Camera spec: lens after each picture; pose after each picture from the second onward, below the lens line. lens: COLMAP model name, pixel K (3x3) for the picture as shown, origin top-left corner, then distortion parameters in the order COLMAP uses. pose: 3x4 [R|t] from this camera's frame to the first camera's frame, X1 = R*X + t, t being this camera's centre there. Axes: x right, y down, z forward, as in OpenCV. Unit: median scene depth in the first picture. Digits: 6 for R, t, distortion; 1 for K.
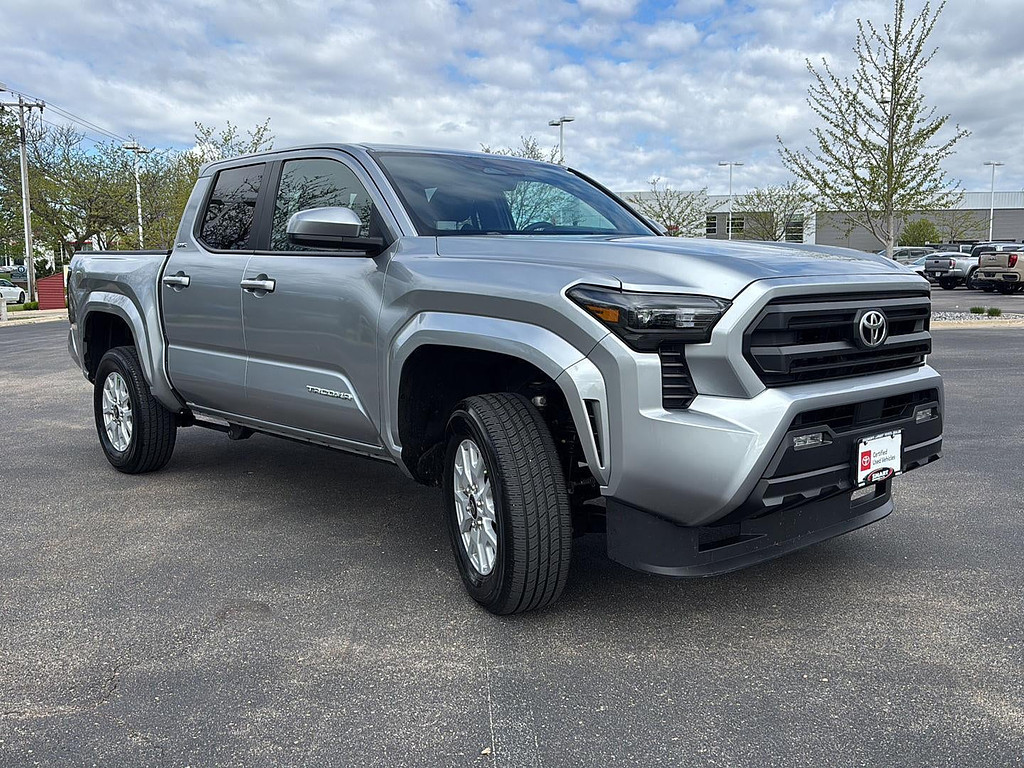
lens RADIAL K [[987.8, 0, 509.3], [0, 987.8, 369.1], [0, 0, 1]] dist [0.054511, -0.022643]
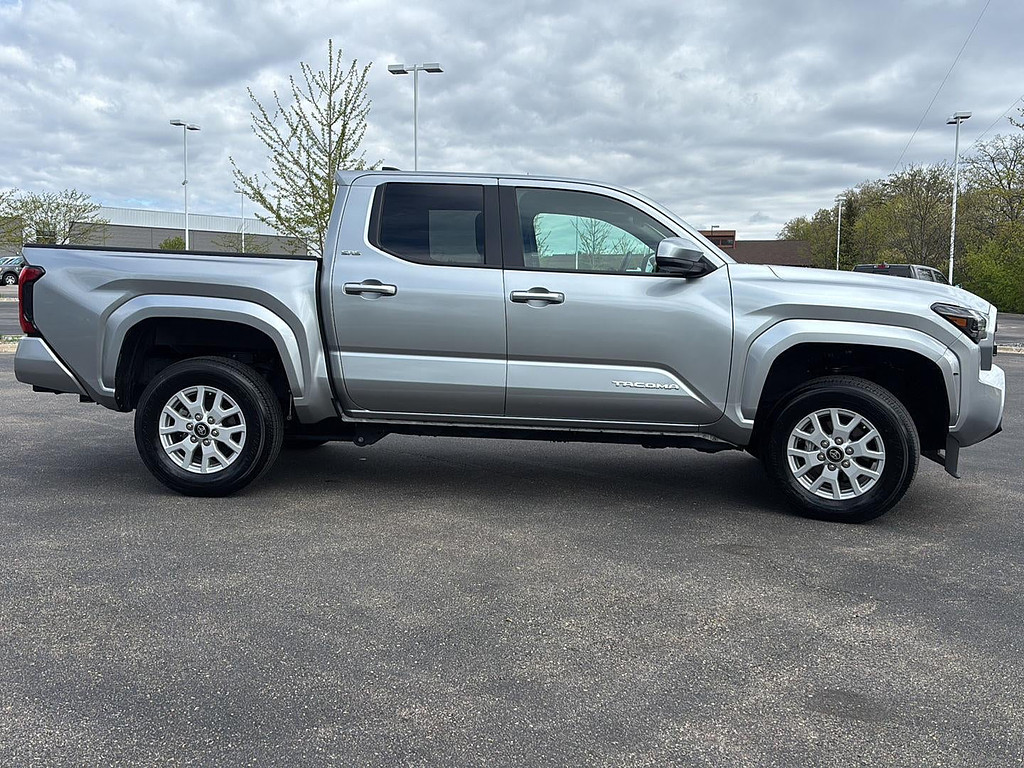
lens RADIAL K [[999.3, 0, 523.9], [0, 999.3, 389.1], [0, 0, 1]] dist [0.042468, -0.010090]
pose [[0.718098, -0.041355, 0.694712, -1.476442], [0.039281, 0.999050, 0.018867, -0.002100], [-0.694833, 0.013741, 0.719040, 0.272741]]
